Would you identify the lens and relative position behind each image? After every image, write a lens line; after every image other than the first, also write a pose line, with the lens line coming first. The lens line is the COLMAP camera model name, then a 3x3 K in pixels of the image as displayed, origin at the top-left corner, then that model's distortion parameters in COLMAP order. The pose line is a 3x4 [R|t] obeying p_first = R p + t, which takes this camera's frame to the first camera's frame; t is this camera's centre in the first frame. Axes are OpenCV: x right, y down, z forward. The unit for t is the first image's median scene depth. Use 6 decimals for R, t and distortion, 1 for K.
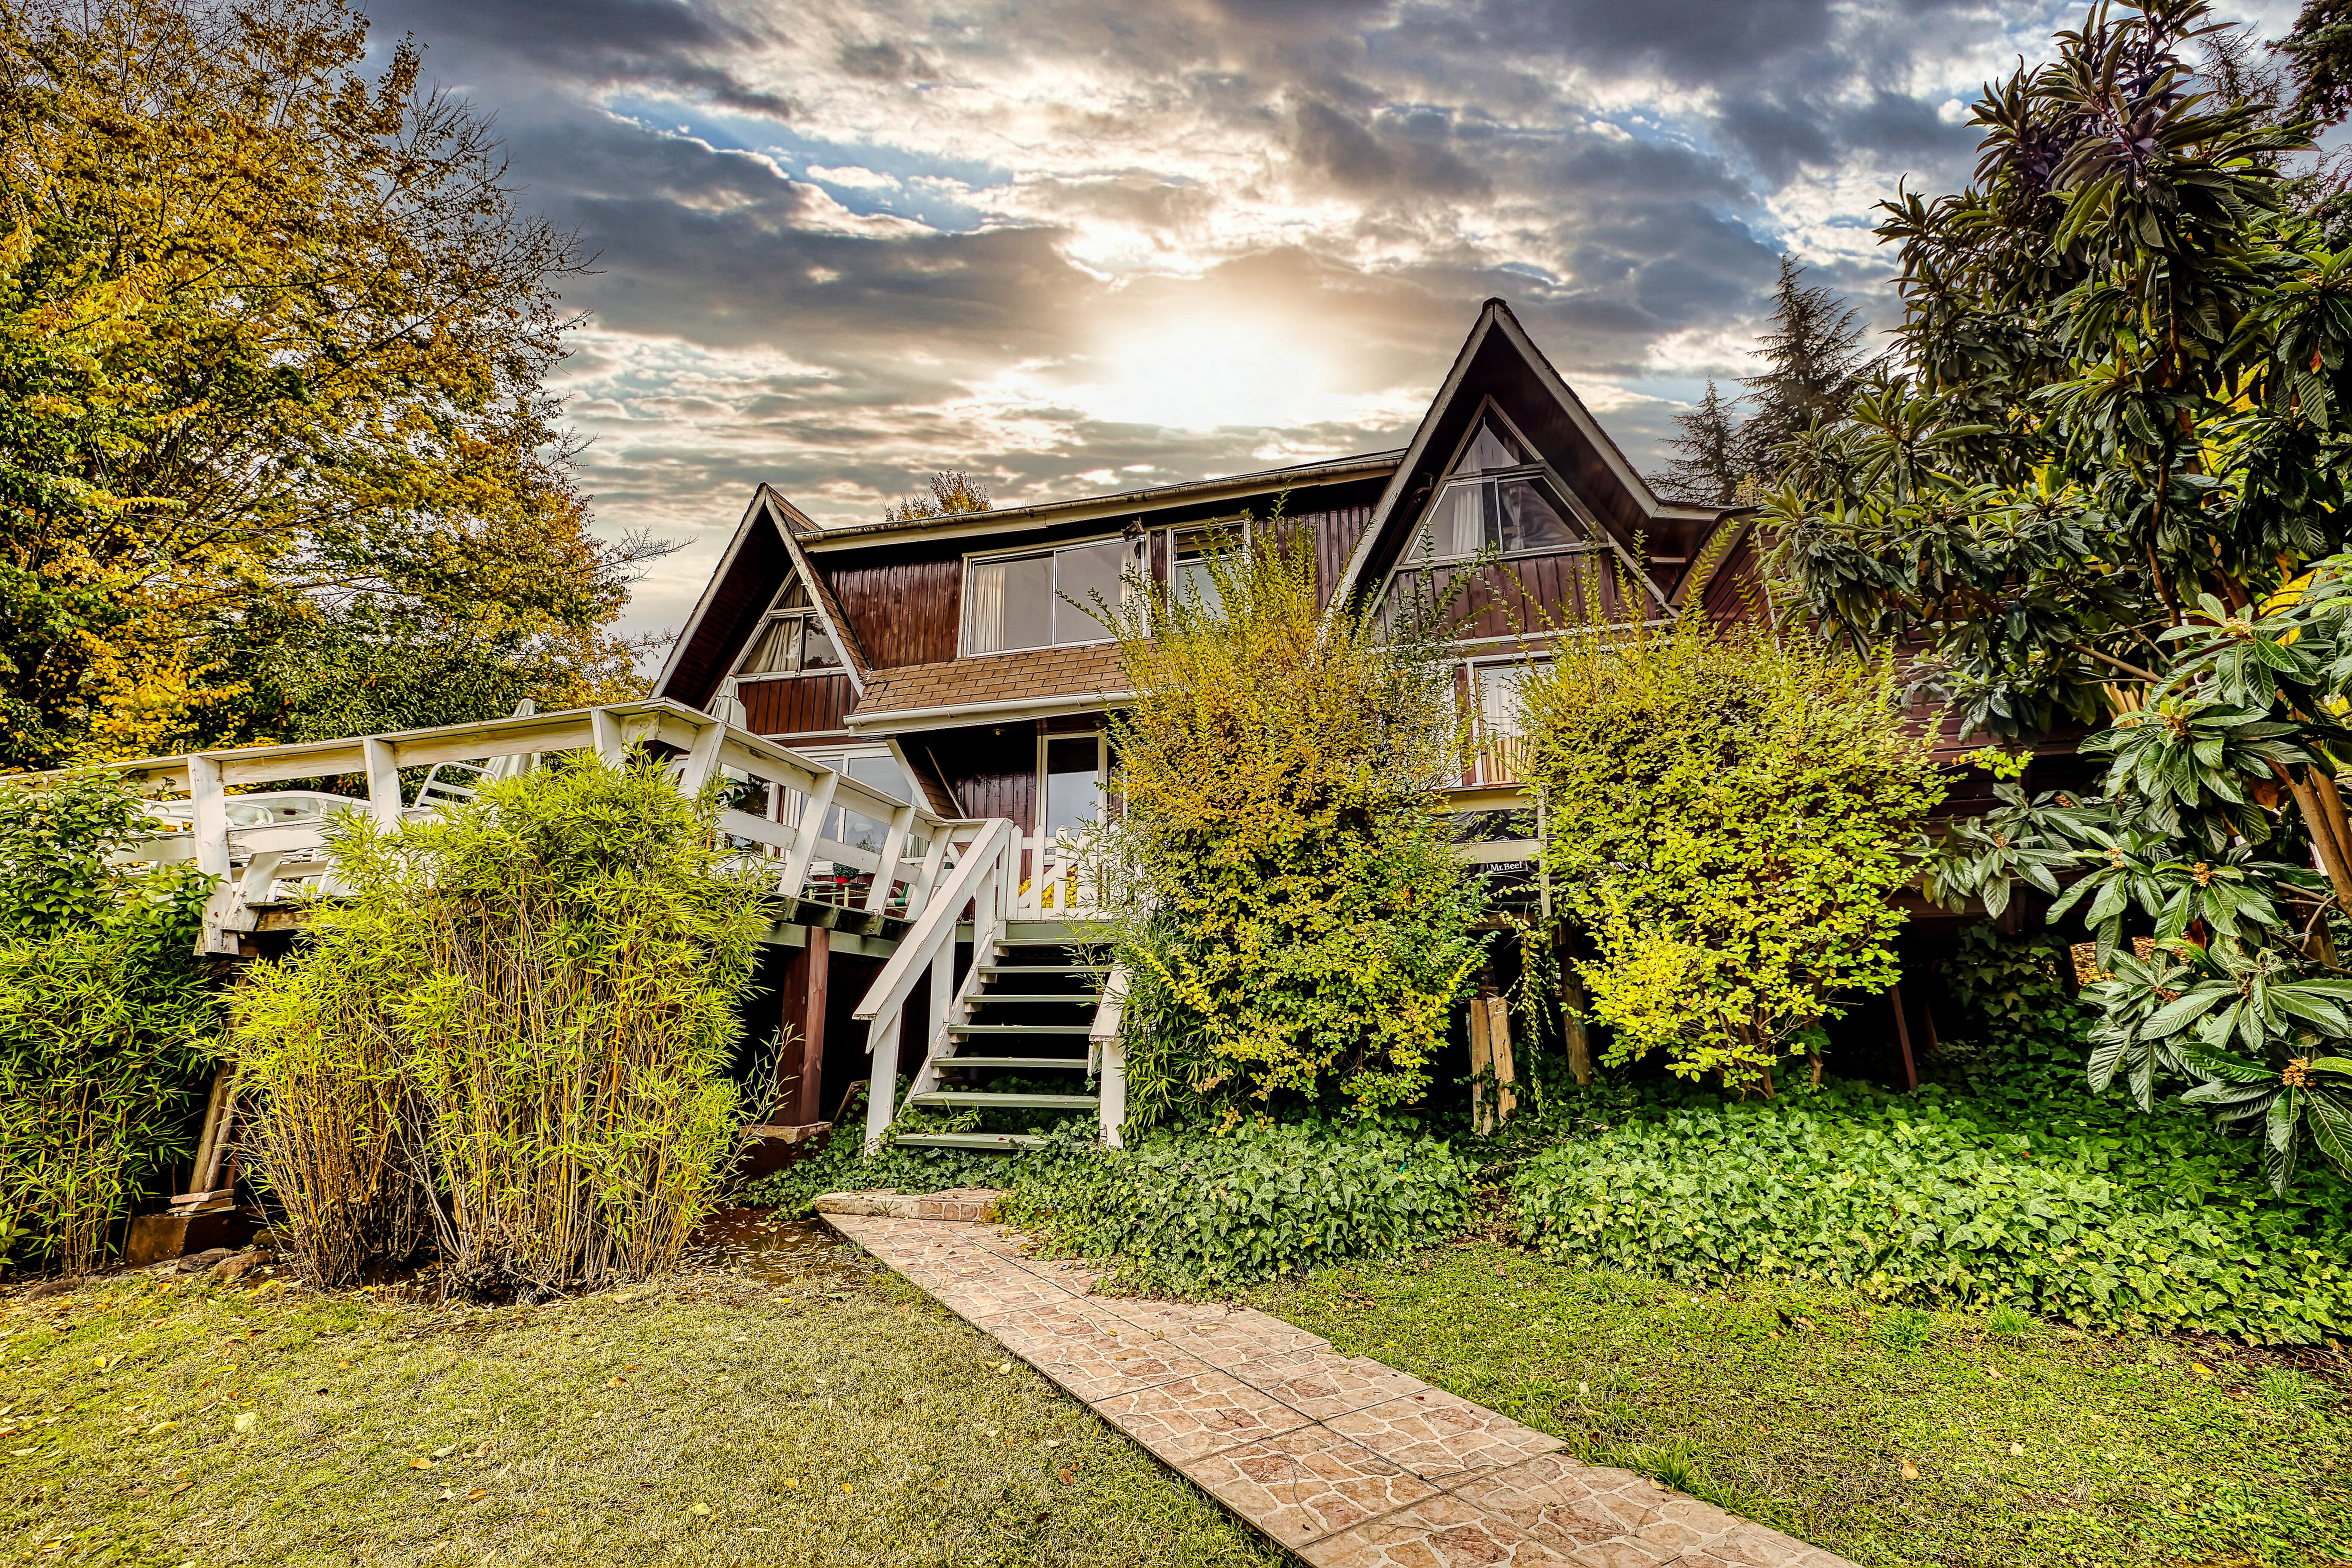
lens RADIAL K [[1001.0, 0, 1165.0], [0, 1001.0, 772.0], [0, 0, 1]] dist [-0.000099, -0.000465]
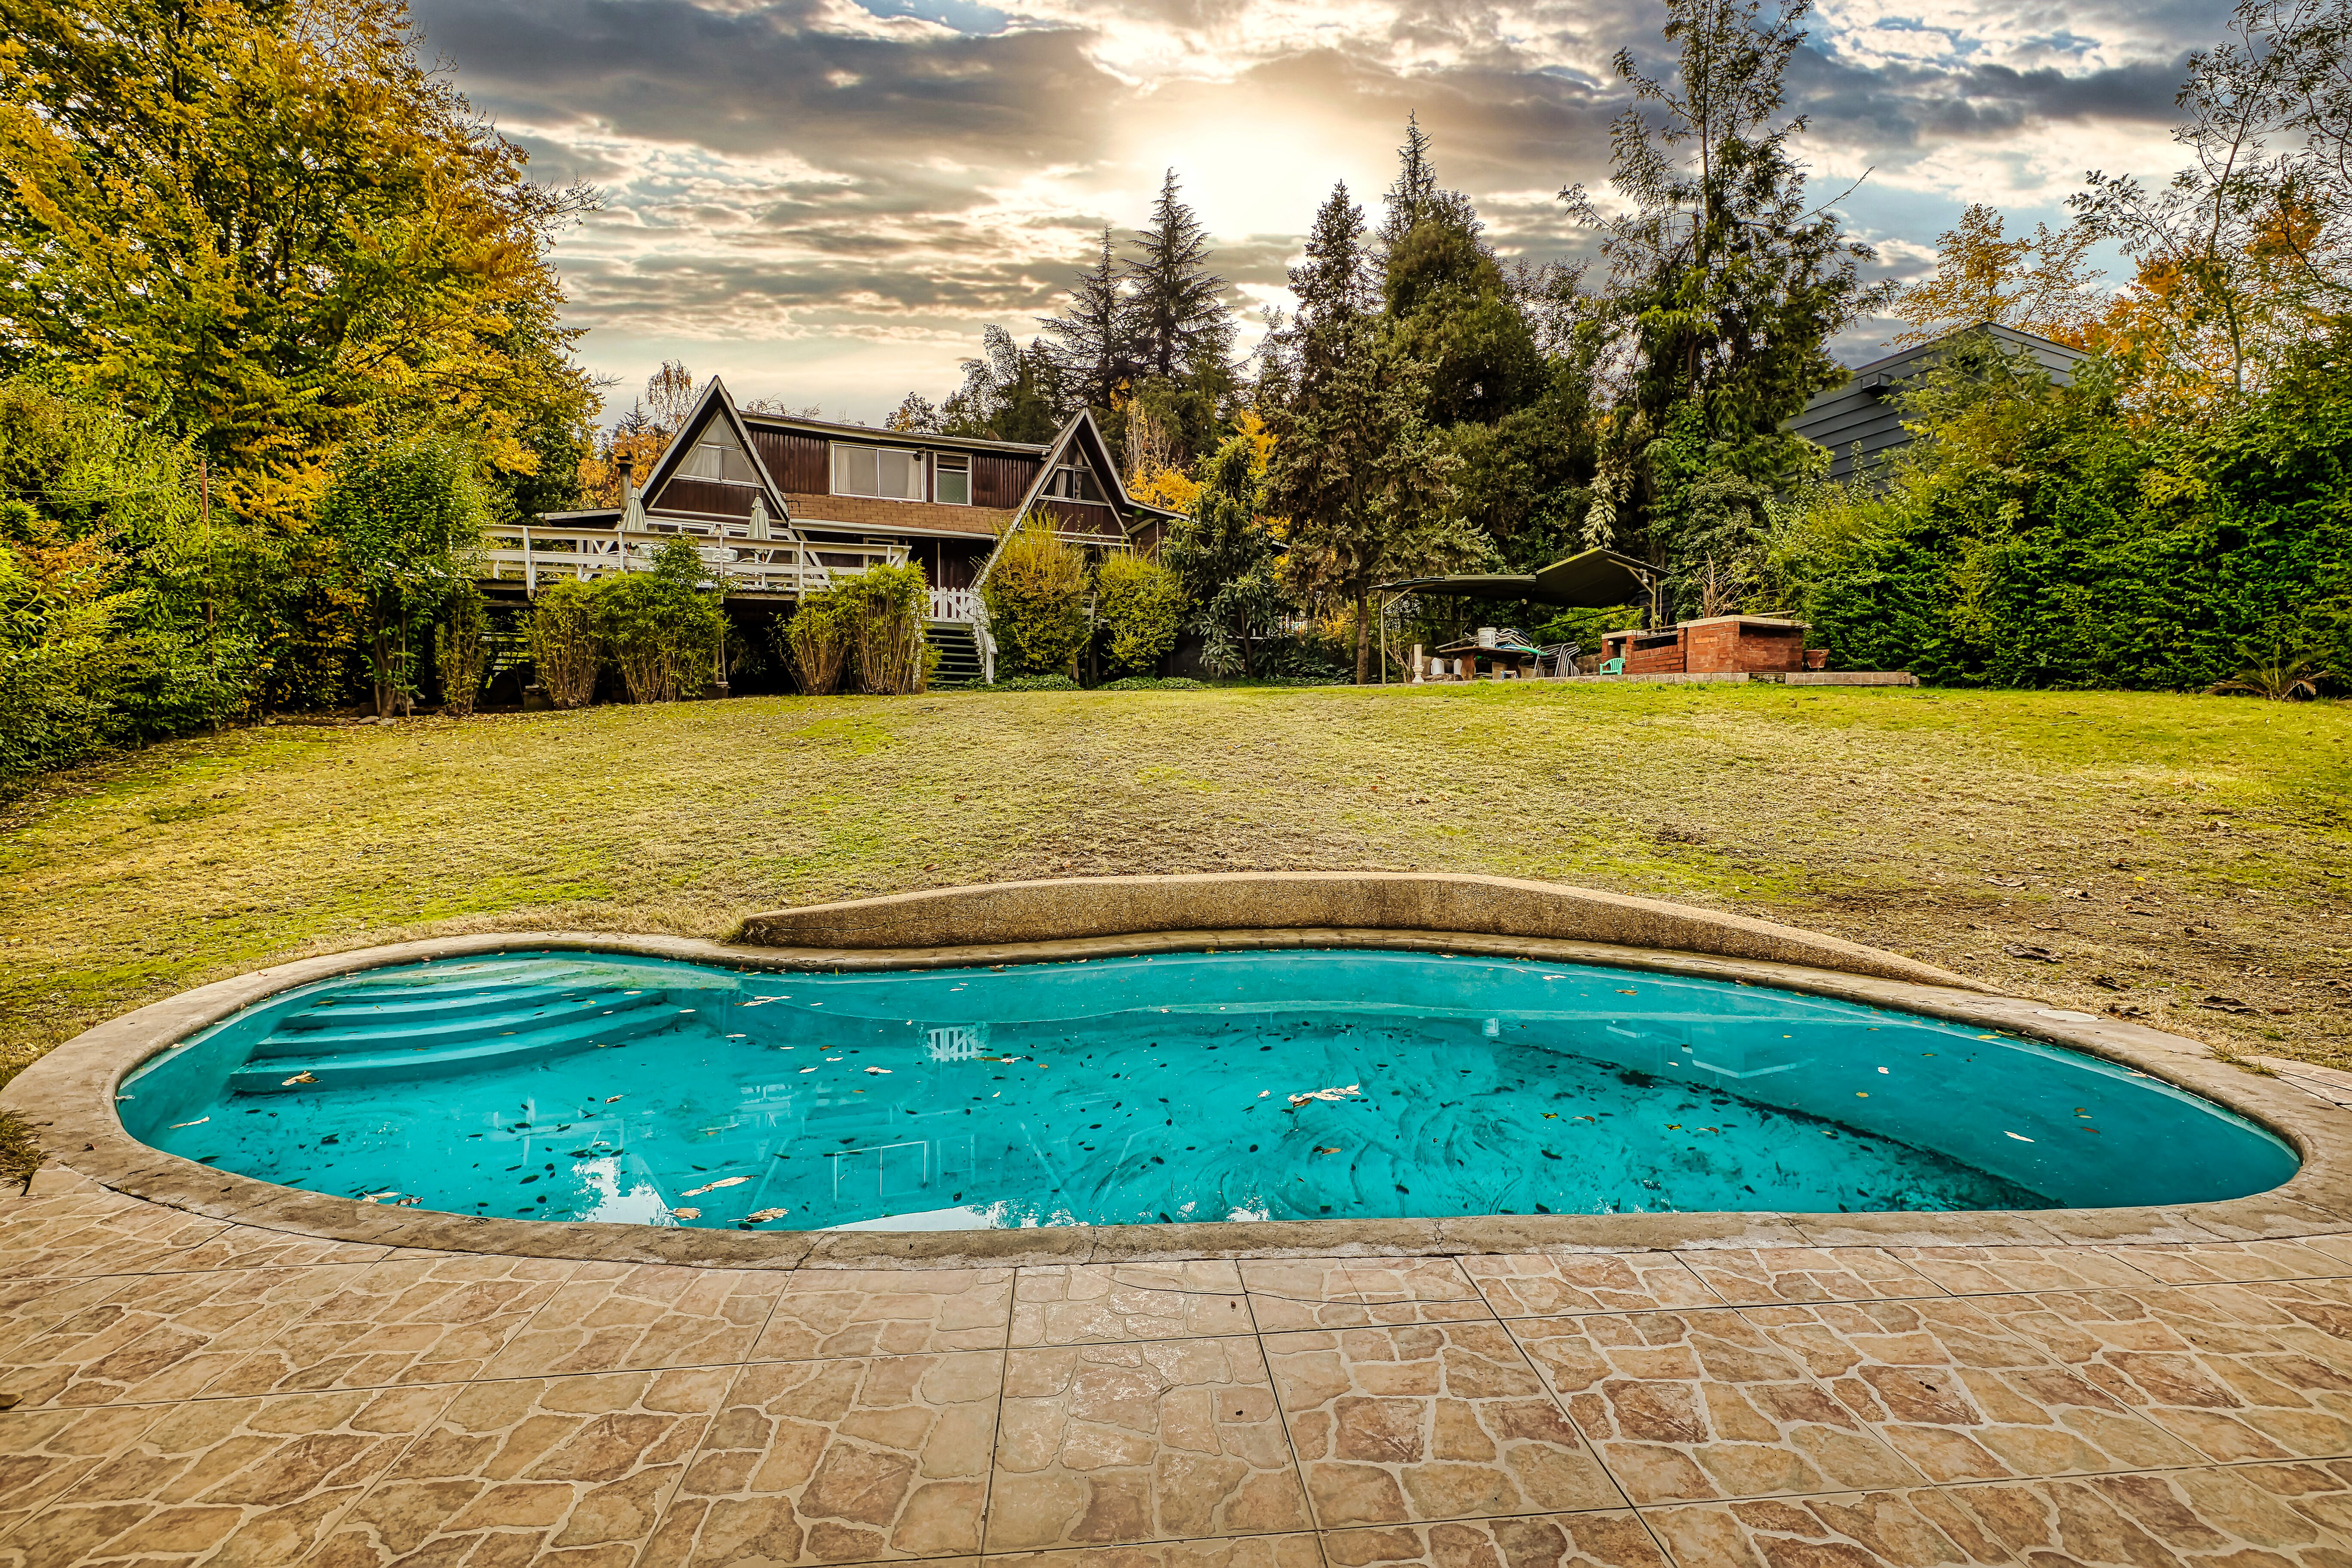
lens RADIAL K [[1001.0, 0, 1165.0], [0, 1001.0, 772.0], [0, 0, 1]] dist [-0.000099, -0.000465]
pose [[0.808190, 0.003933, 0.588909, -1.578461], [-0.142271, 0.971664, 0.188756, -0.077121], [-0.571479, -0.236336, 0.785848, -2.143689]]
